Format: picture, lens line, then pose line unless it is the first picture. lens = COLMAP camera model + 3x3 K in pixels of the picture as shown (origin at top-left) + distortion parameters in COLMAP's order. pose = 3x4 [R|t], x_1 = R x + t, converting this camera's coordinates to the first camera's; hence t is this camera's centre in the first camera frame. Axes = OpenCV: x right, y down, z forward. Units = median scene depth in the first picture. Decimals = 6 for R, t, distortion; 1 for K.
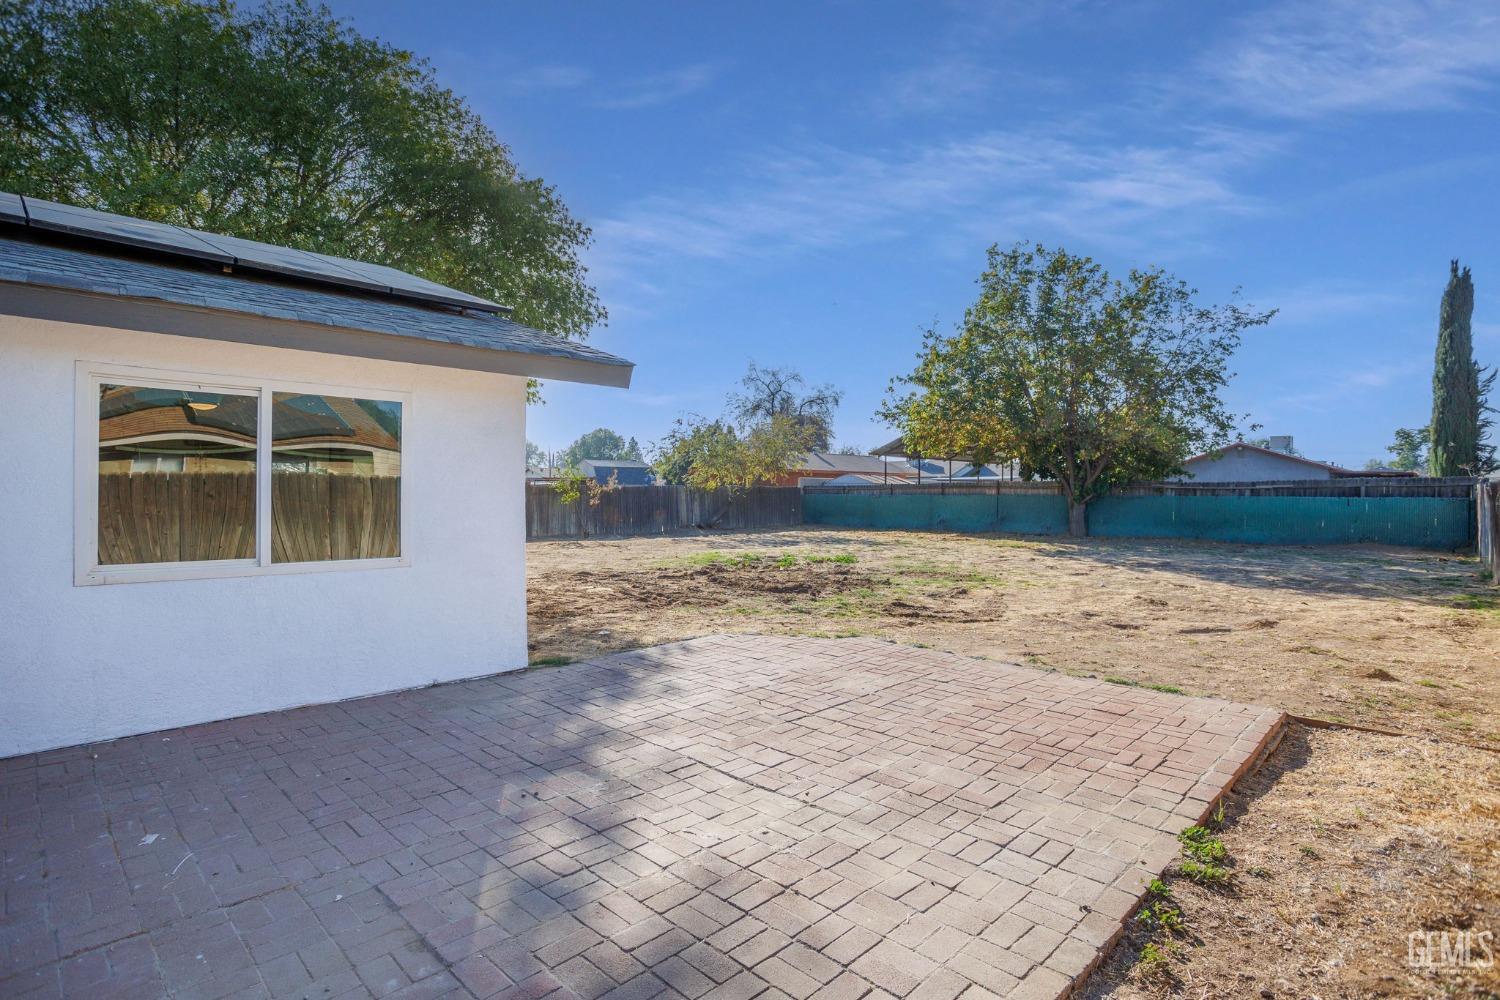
lens RADIAL K [[726.3, 0, 748.5], [0, 726.3, 496.5], [0, 0, 1]] dist [-0.029623, 0.004063]
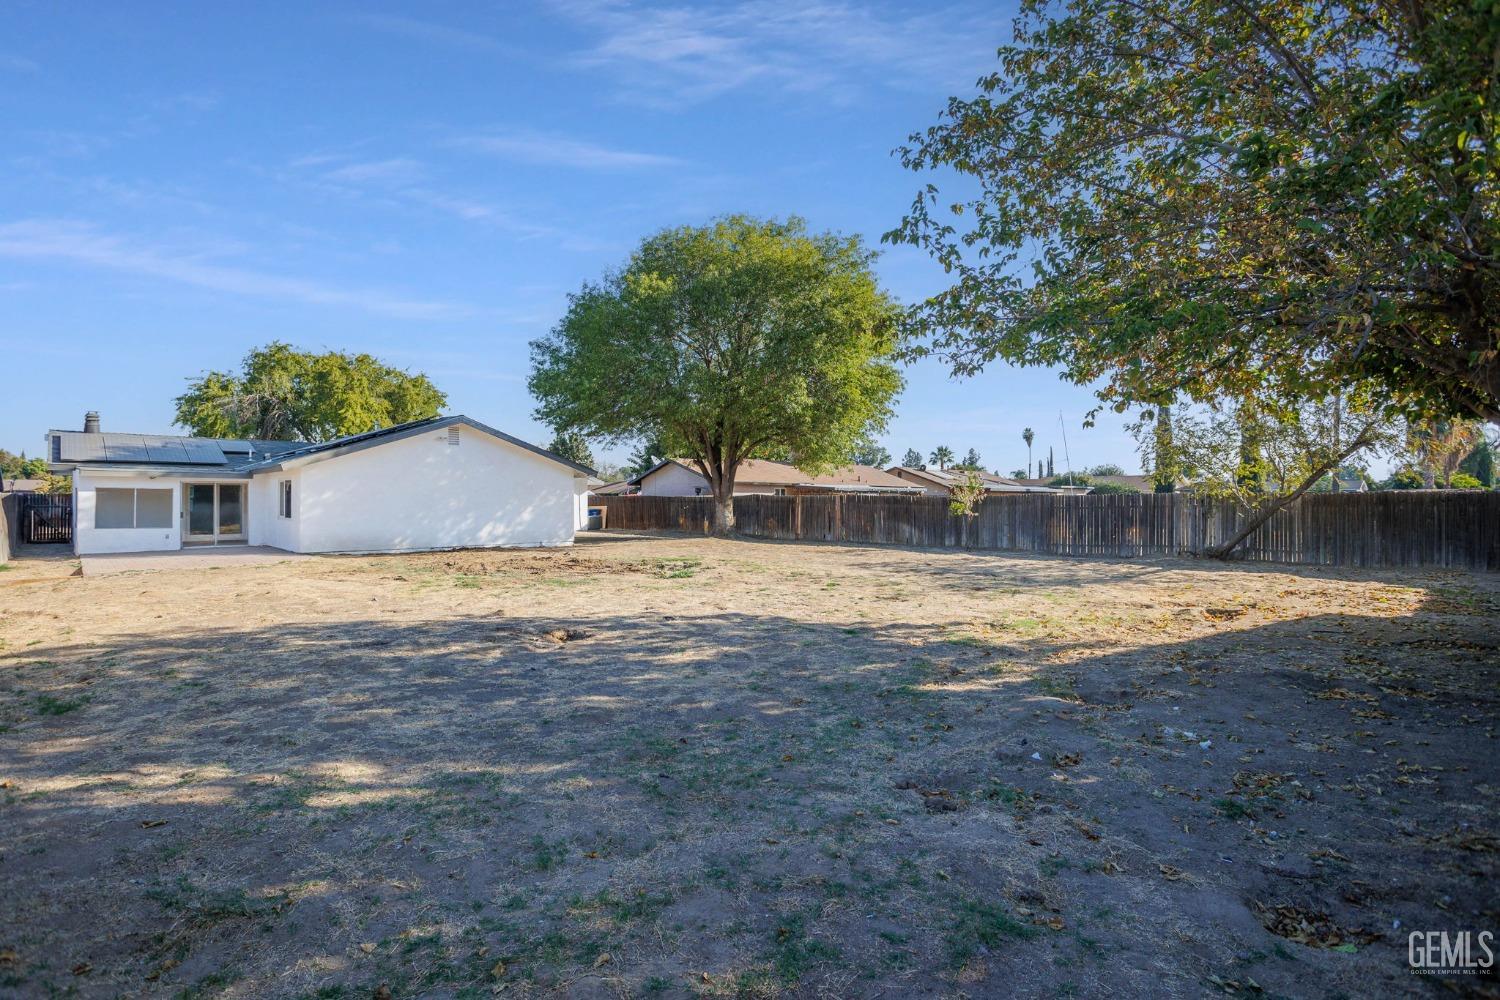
lens RADIAL K [[726.3, 0, 750.6], [0, 726.3, 498.8], [0, 0, 1]] dist [-0.029623, 0.004063]
pose [[-0.023471, -0.000471, -0.999724, 0.673478], [-0.003915, 0.999992, -0.000380, -0.009108], [0.999717, 0.003905, -0.023472, 0.717118]]
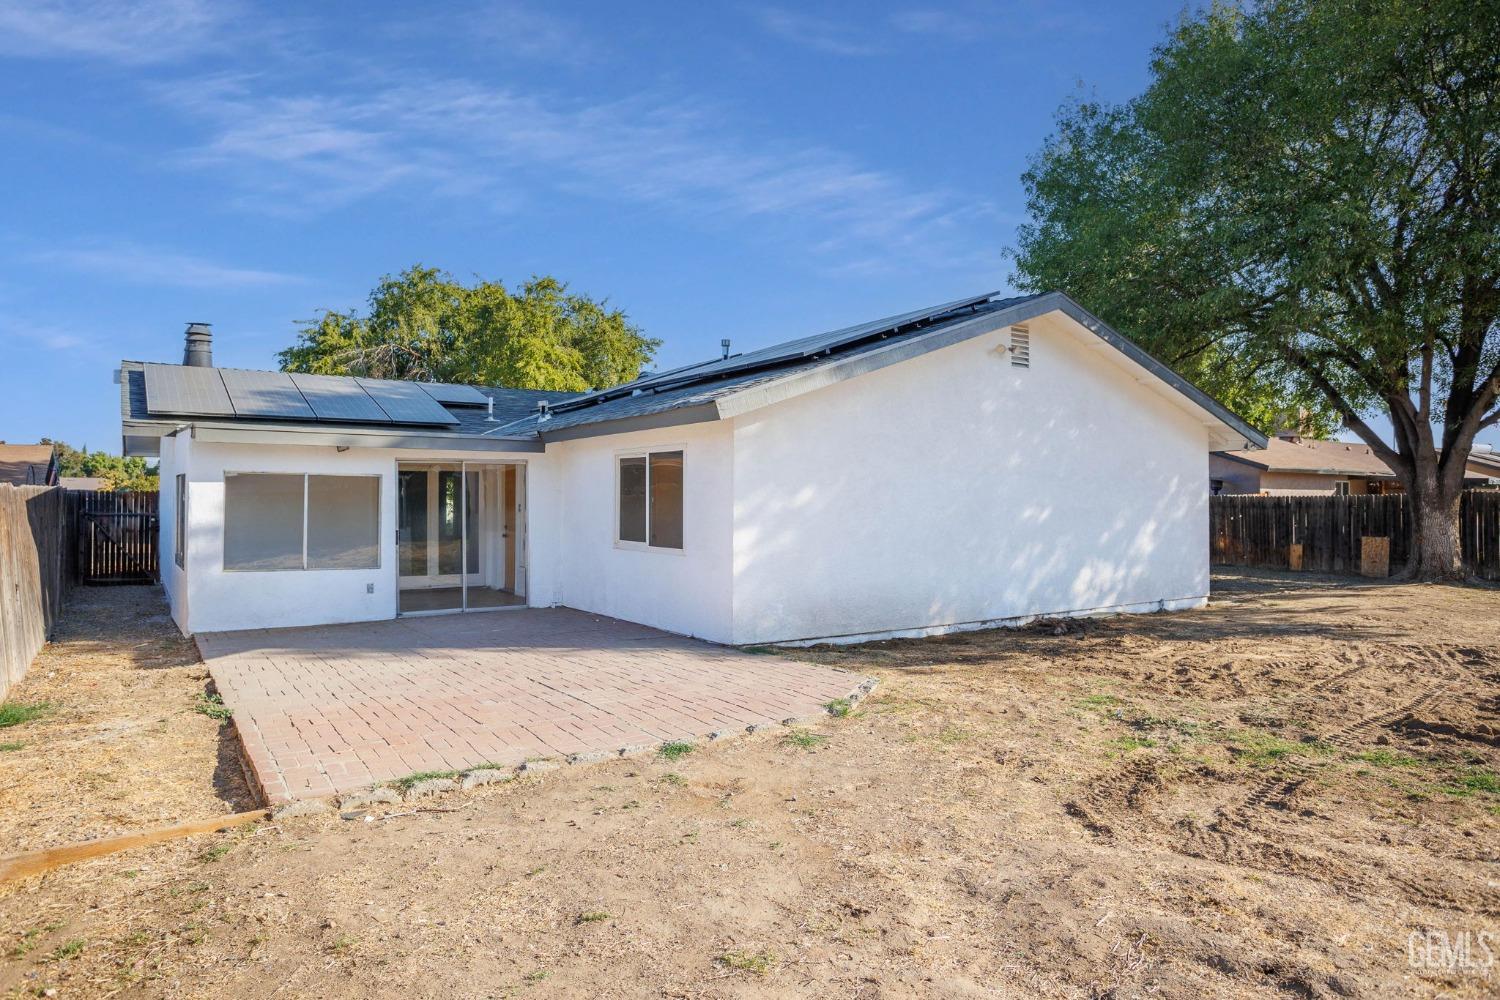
lens RADIAL K [[905.0, 0, 752.4], [0, 905.0, 504.1], [0, 0, 1]] dist [-0.057815, 0.017783]
pose [[-0.173698, 0.000234, -0.984799, 0.162360], [-0.005900, 0.999982, 0.001279, -0.005239], [0.984781, 0.006032, -0.173694, 0.174676]]
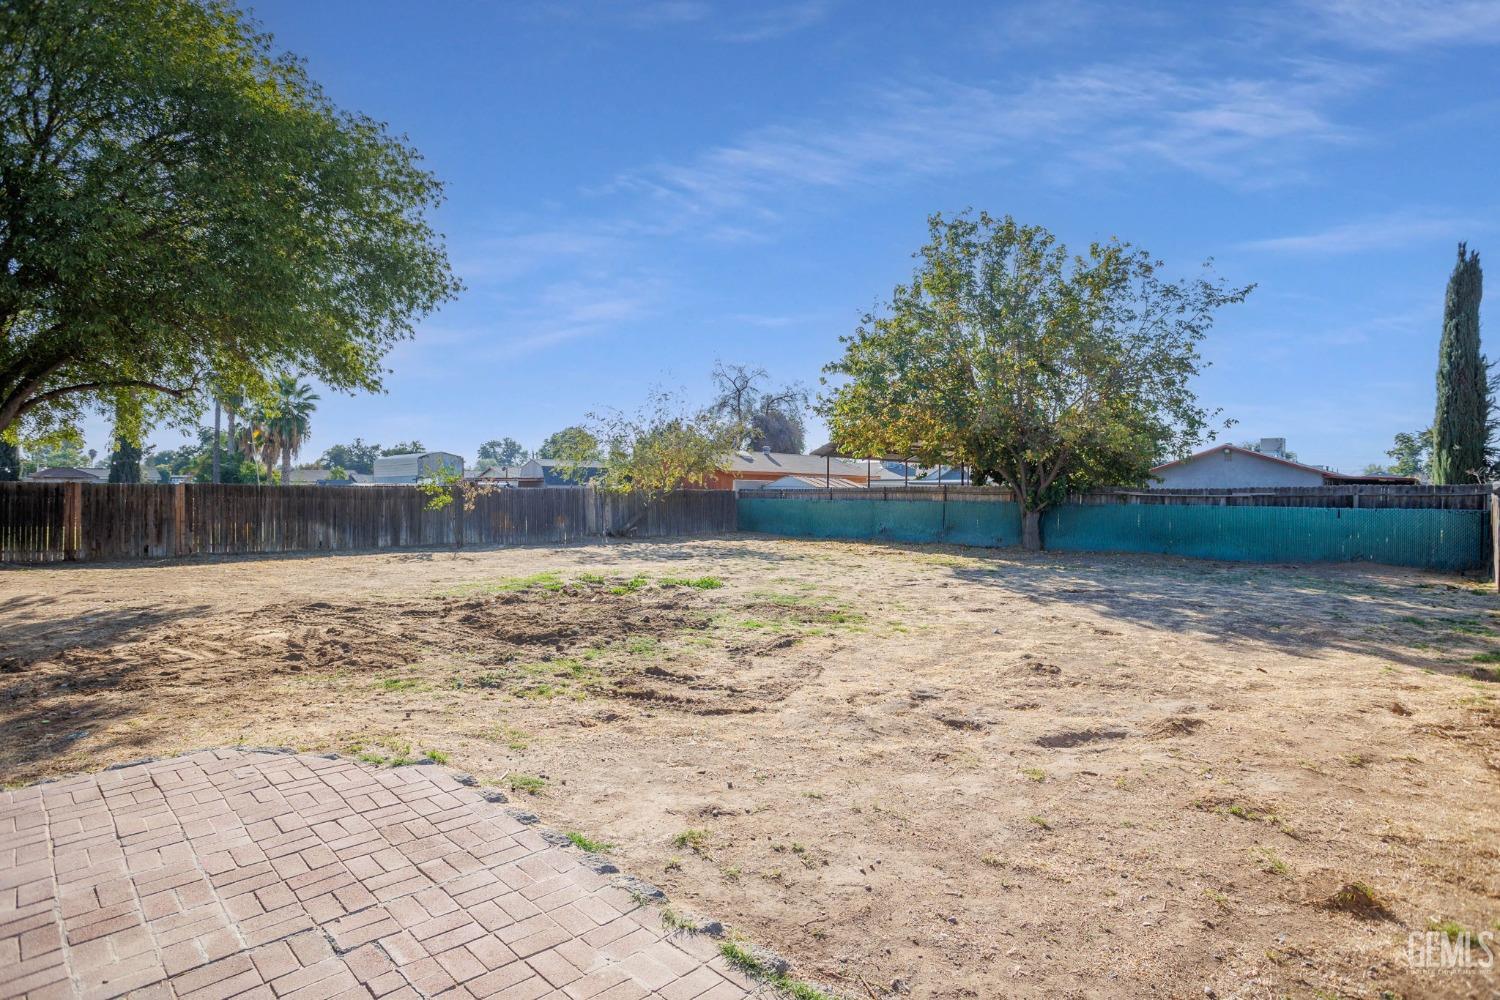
lens RADIAL K [[726.3, 0, 755.5], [0, 726.3, 497.1], [0, 0, 1]] dist [-0.029623, 0.004063]
pose [[0.999959, 0.006697, 0.006165, 0.121689], [-0.006696, 0.999978, -0.000261, -0.005873], [-0.006166, 0.000220, 0.999981, 0.132964]]
